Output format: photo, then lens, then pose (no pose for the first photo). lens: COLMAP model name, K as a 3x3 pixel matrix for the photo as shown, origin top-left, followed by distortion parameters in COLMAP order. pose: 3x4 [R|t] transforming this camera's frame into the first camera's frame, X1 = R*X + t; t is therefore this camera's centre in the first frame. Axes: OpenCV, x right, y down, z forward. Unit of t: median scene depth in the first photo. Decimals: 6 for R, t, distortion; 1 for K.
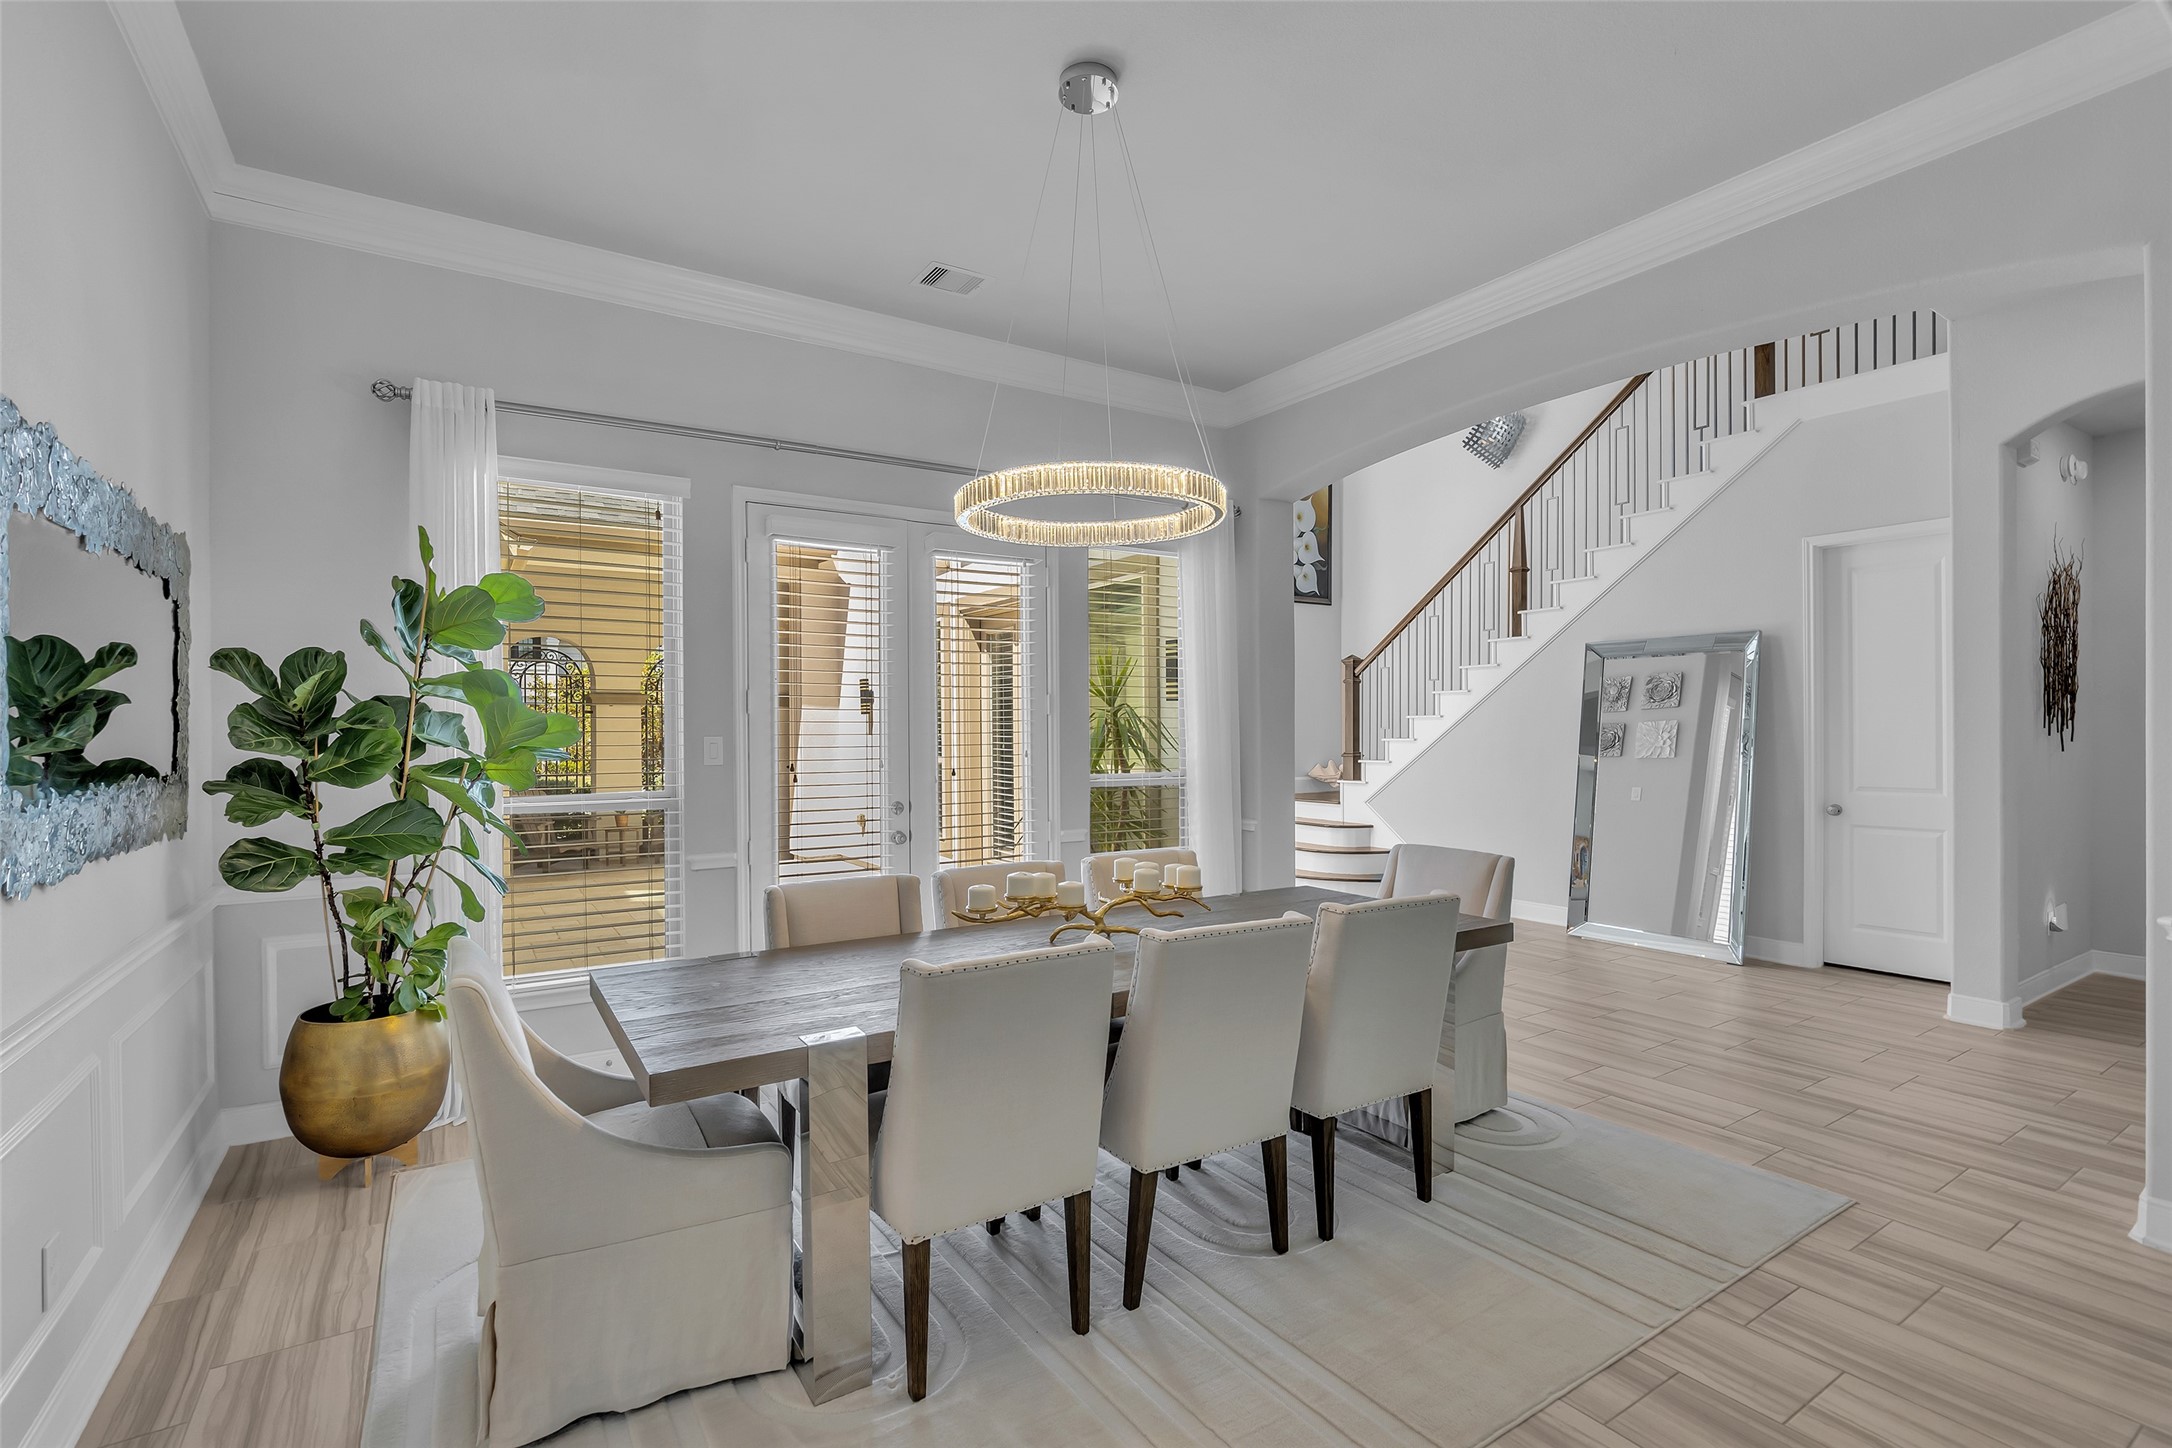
lens RADIAL K [[997.6, 0, 1086.1], [0, 997.6, 750.8], [0, 0, 1]] dist [-0.013328, 0.001430]
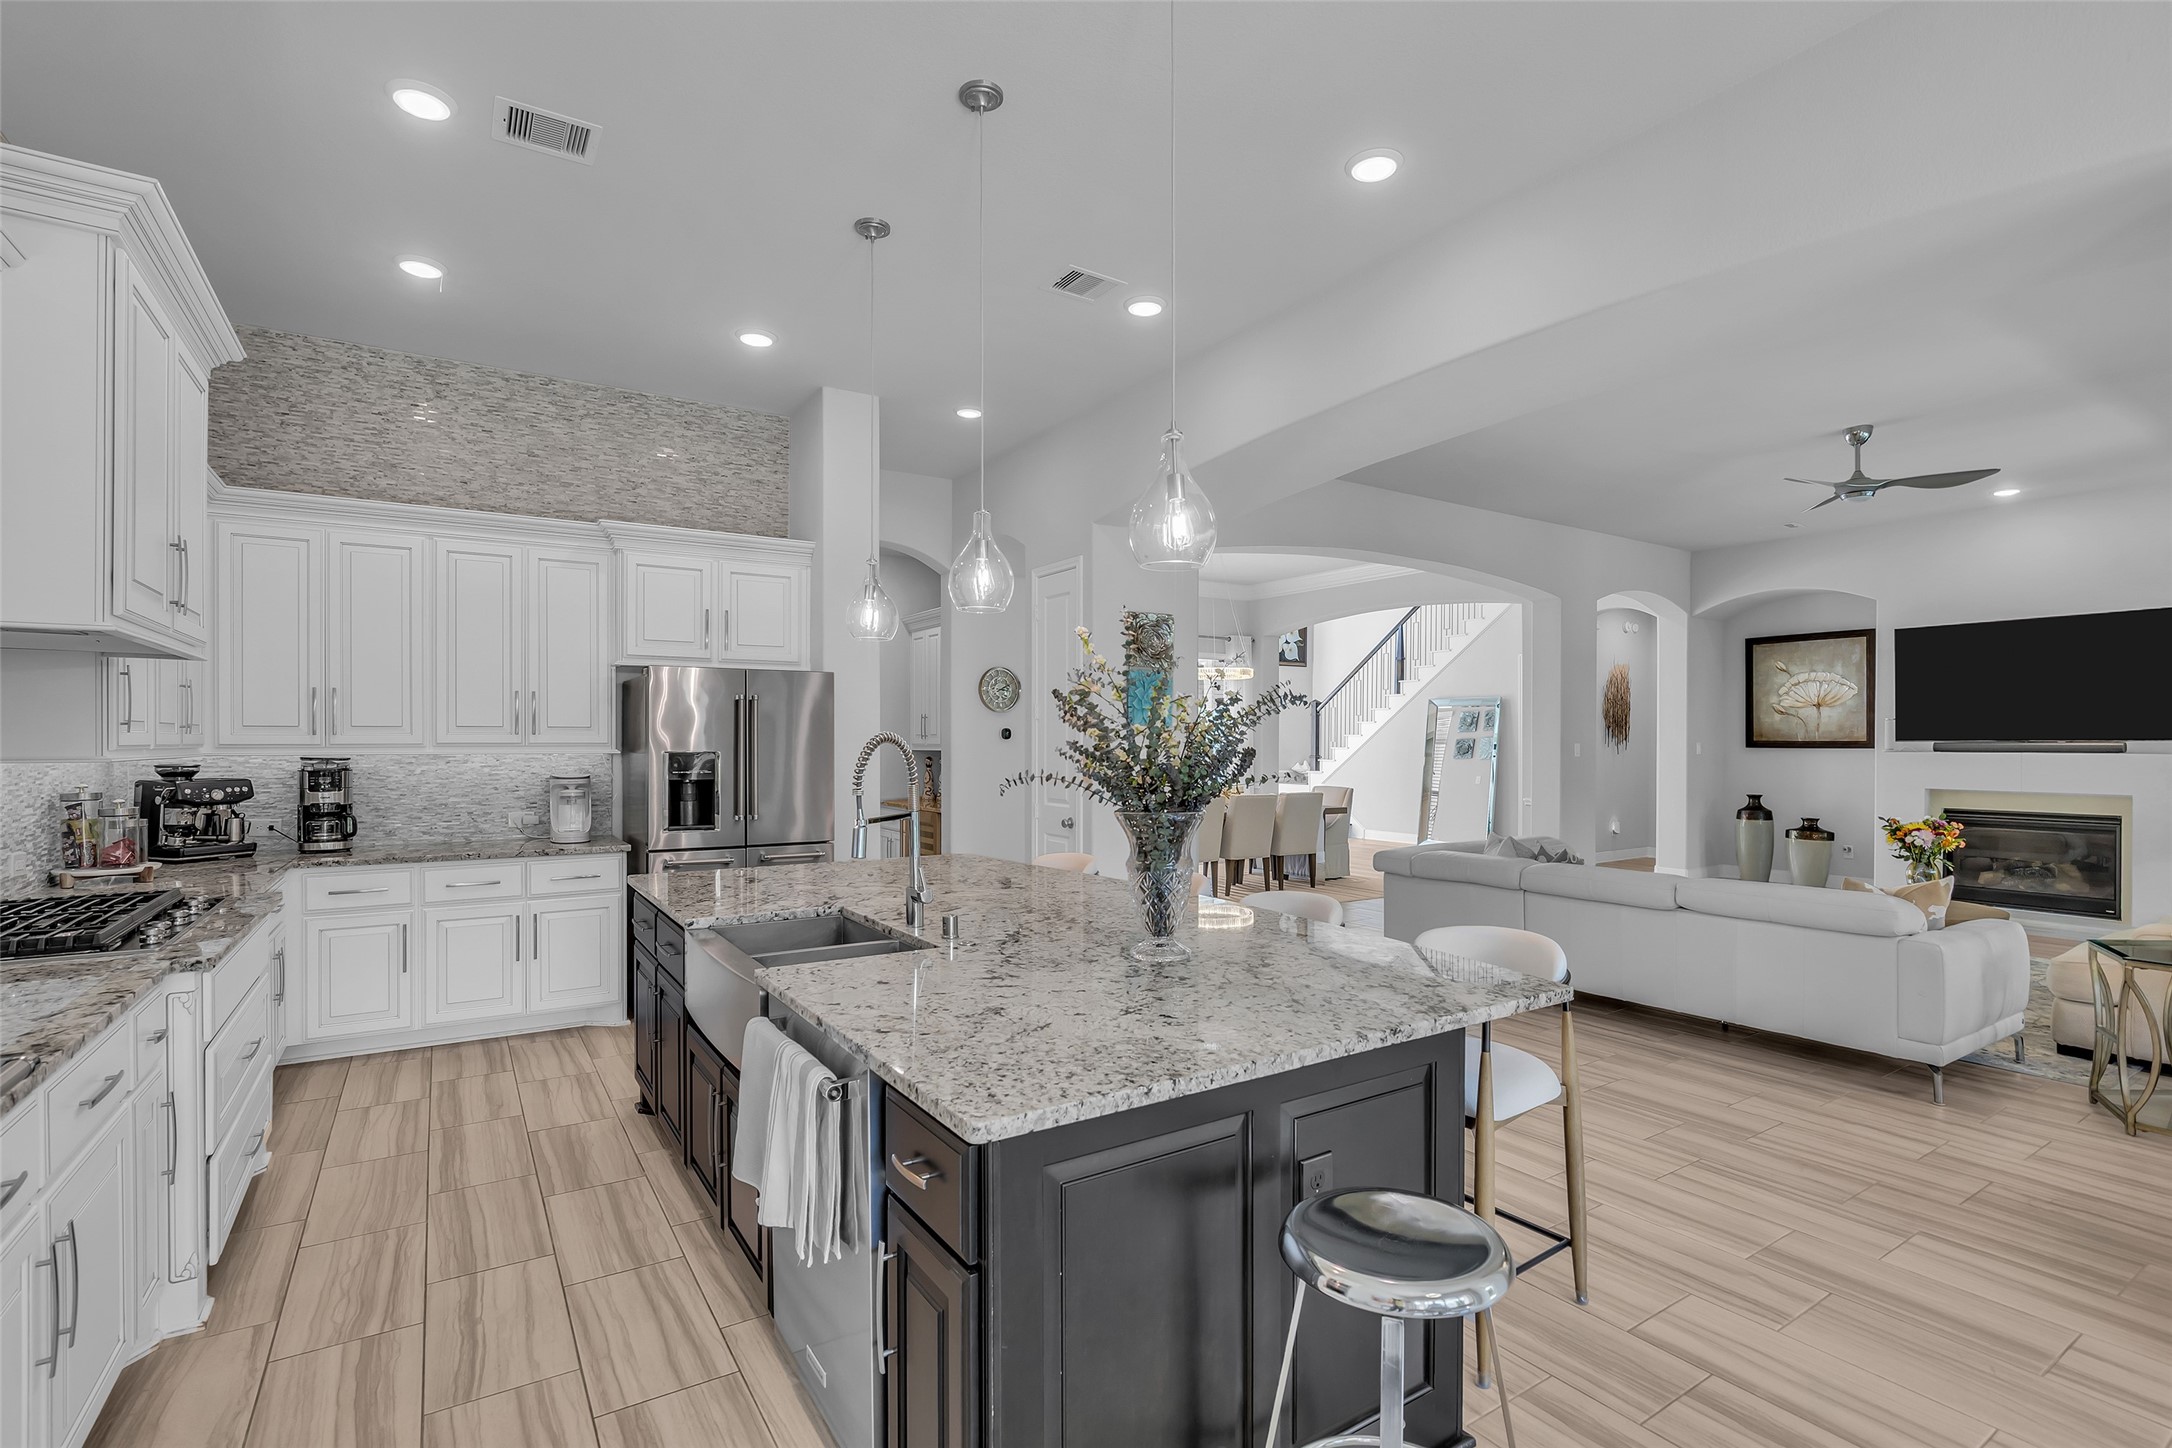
lens RADIAL K [[997.6, 0, 1086.1], [0, 997.6, 750.8], [0, 0, 1]] dist [-0.013328, 0.001430]
pose [[0.999985, 0.004948, -0.002246, -0.152312], [-0.004966, 0.999958, -0.007725, 0.010764], [0.002208, 0.007736, 0.999968, -0.866922]]
